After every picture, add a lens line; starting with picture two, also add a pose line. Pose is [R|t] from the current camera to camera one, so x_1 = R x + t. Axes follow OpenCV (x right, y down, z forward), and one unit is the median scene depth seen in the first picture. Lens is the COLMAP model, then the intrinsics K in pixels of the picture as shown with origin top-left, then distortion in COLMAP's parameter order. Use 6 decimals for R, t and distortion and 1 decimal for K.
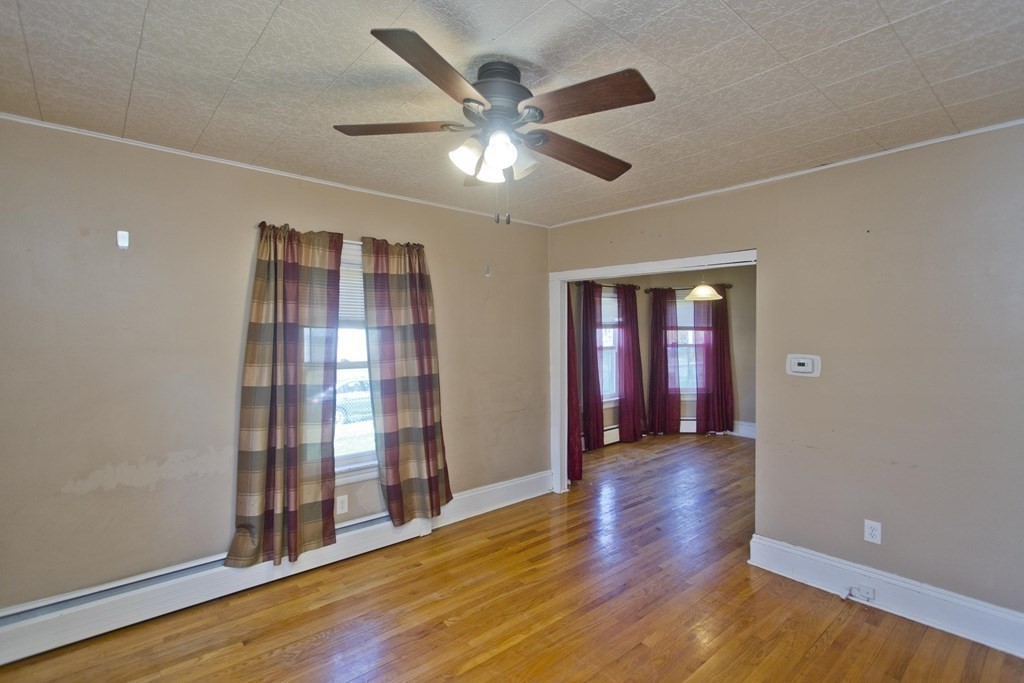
lens RADIAL K [[489.9, 0, 517.6], [0, 489.9, 337.4], [0, 0, 1]] dist [0.003965, 0.002690]
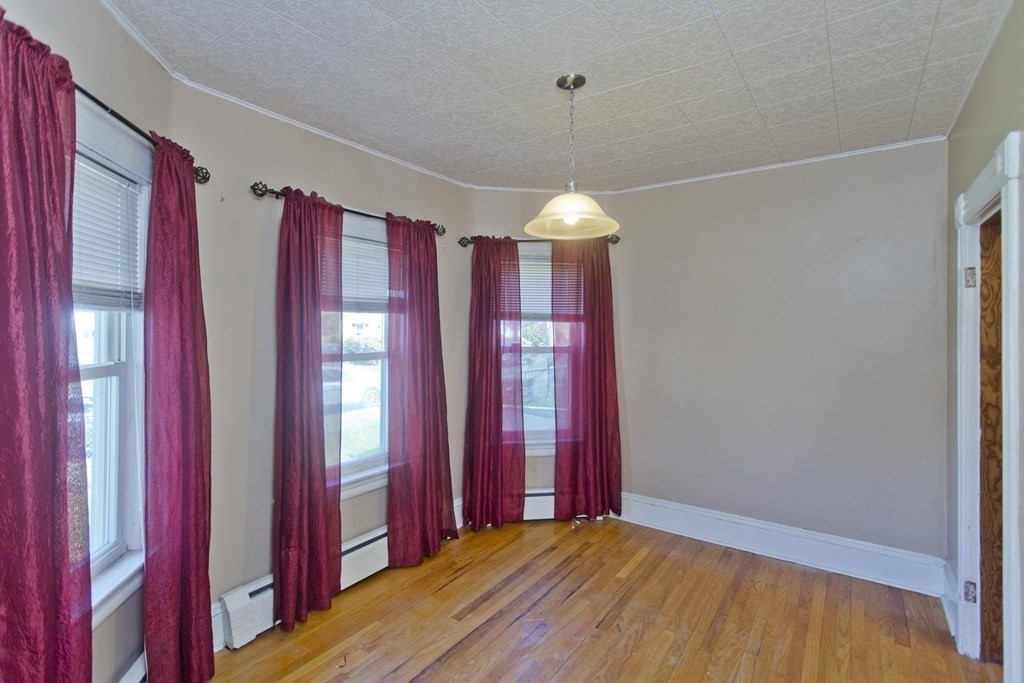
lens RADIAL K [[489.9, 0, 495.7], [0, 489.9, 329.3], [0, 0, 1]] dist [0.003965, 0.002690]
pose [[0.977786, 0.010541, 0.209341, 0.194779], [-0.008243, 0.999896, -0.011844, 0.001254], [-0.209444, 0.009855, 0.977771, 0.508011]]
